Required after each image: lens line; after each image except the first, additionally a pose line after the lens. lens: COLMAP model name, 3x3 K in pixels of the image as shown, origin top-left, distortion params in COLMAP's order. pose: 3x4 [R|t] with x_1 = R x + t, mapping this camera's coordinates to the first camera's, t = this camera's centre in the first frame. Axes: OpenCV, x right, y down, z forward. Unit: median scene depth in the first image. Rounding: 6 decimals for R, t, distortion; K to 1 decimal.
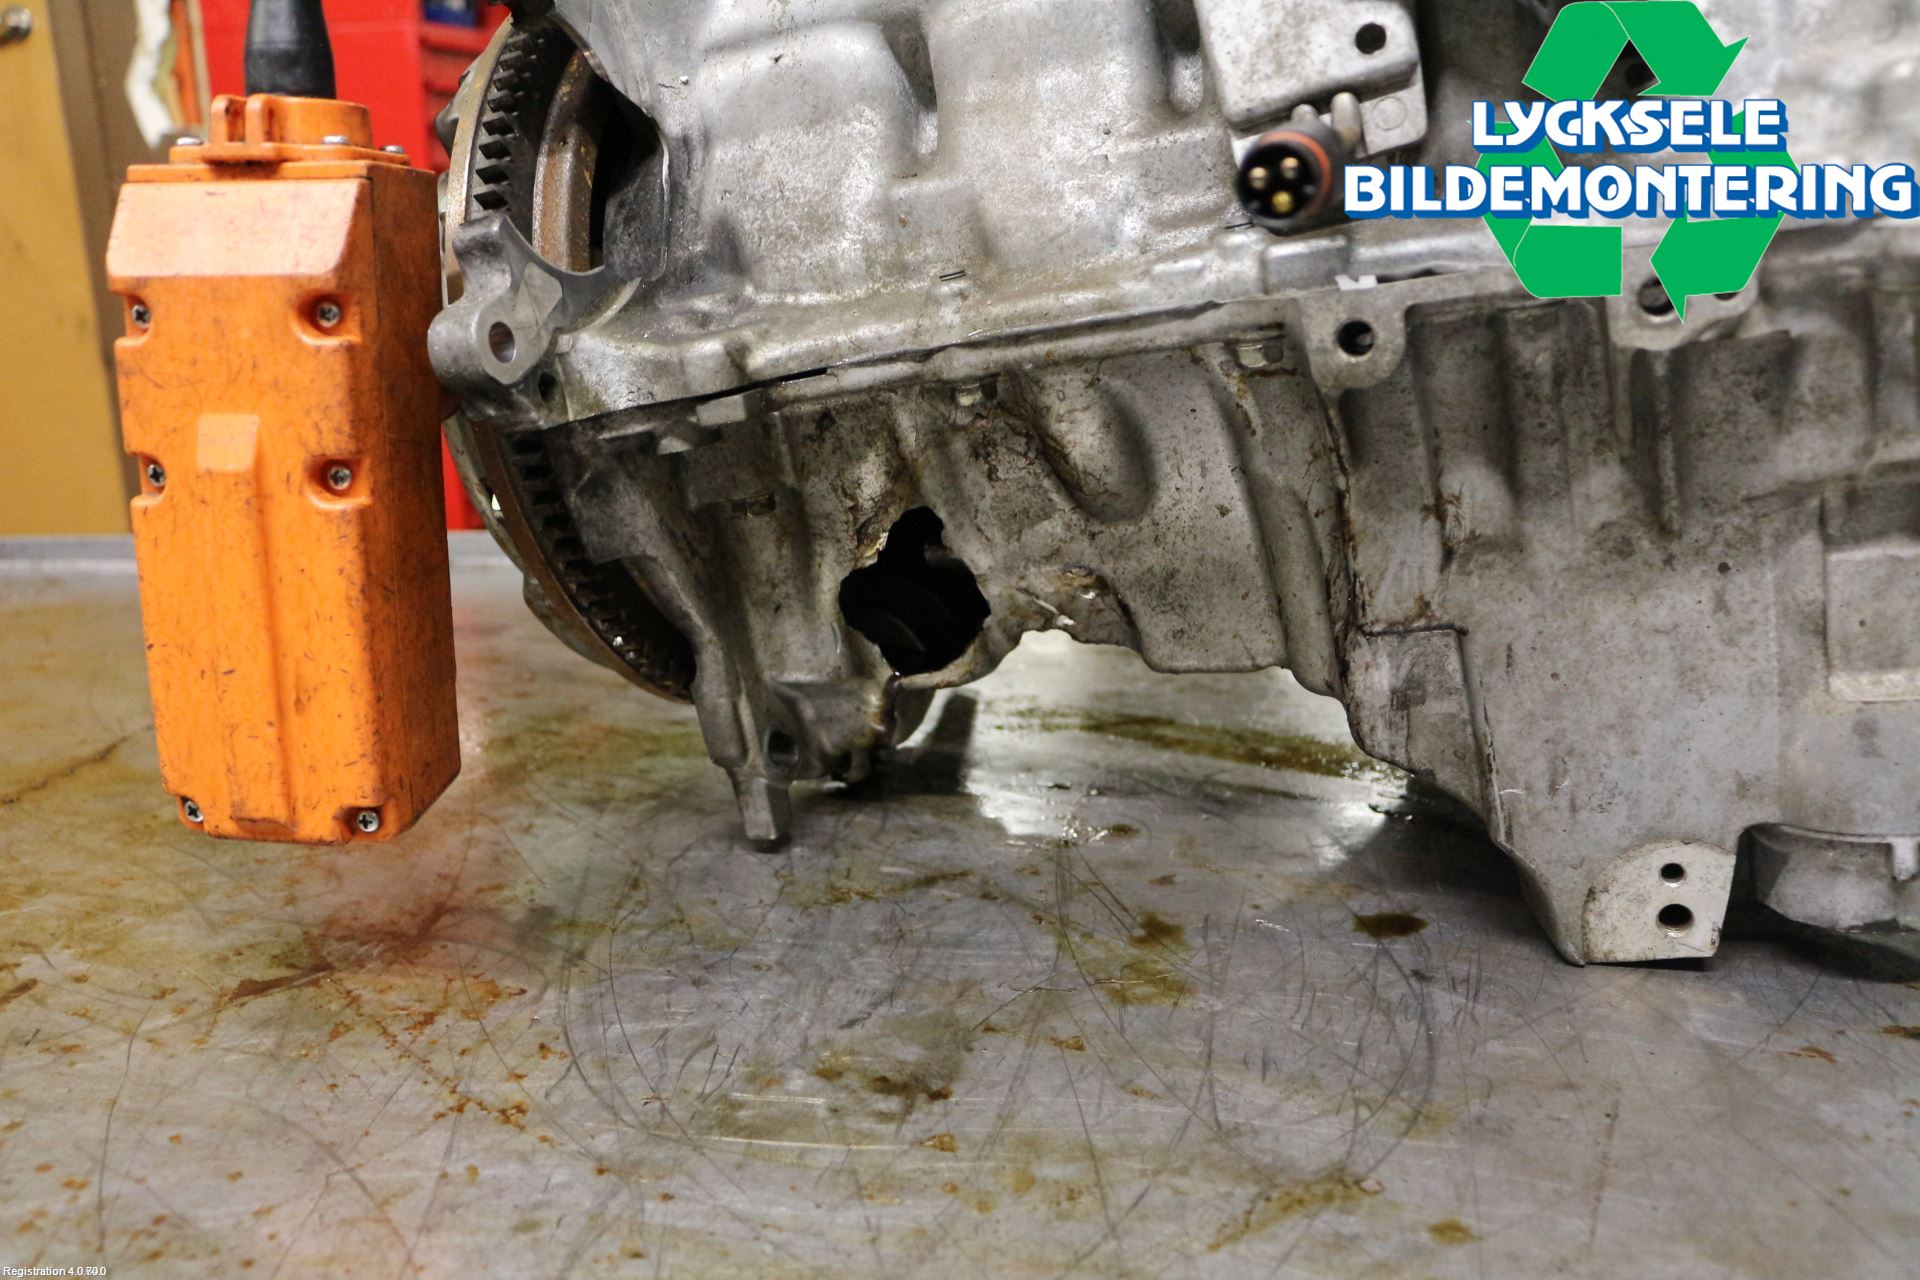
lens RADIAL K [[1621.4, 0, 960.0], [0, 1621.4, 640.0], [0, 0, 1]] dist [-0.129162, 0.112068]
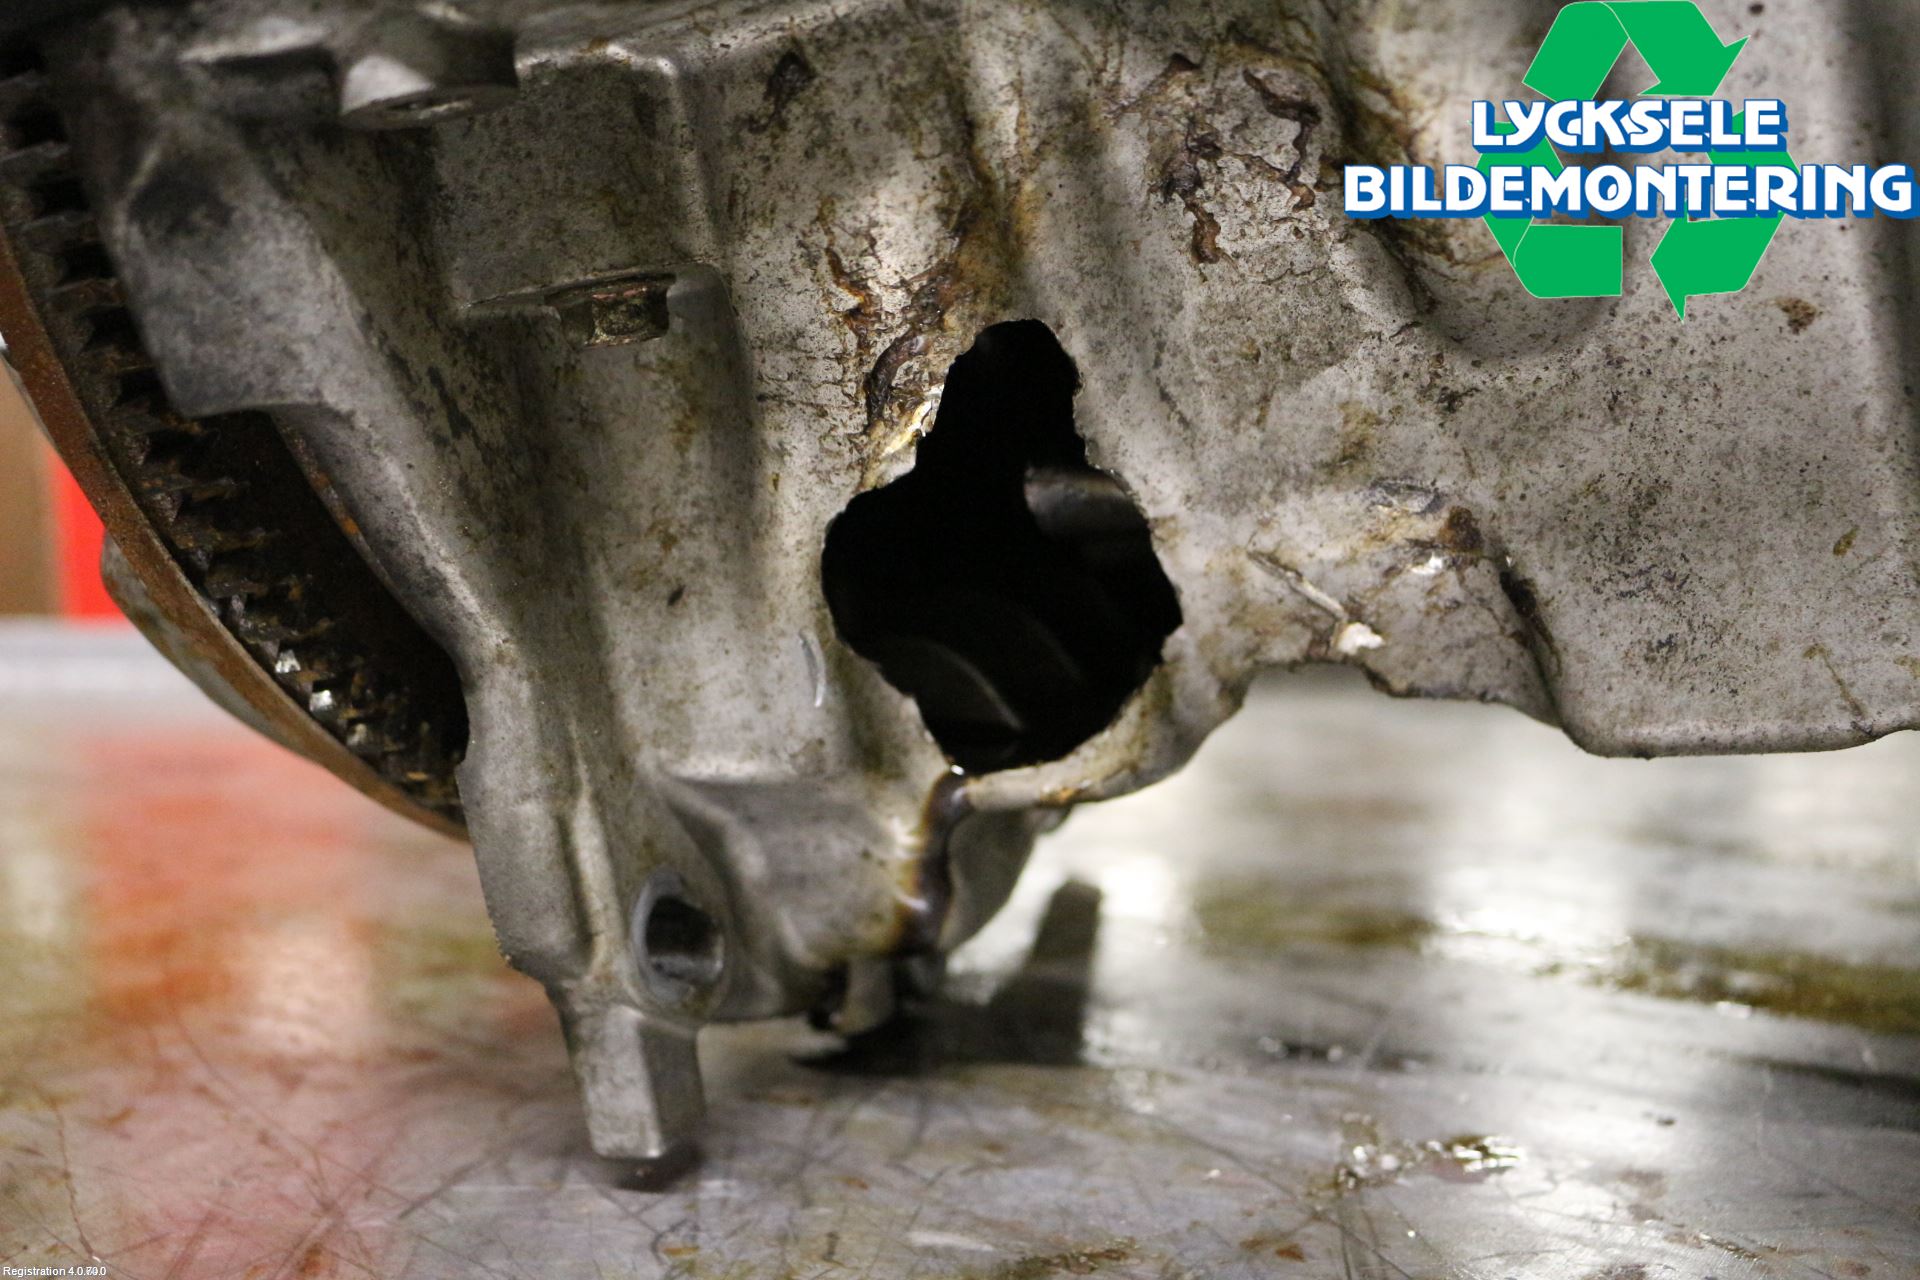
lens RADIAL K [[2076.7, 0, 960.0], [0, 2076.7, 640.0], [0, 0, 1]] dist [-0.104014, 0.031264]
pose [[0.999375, 0.010965, -0.033618, -0.021943], [-0.015193, 0.991631, -0.128211, 0.061948], [0.031931, 0.128642, 0.991177, 0.492369]]
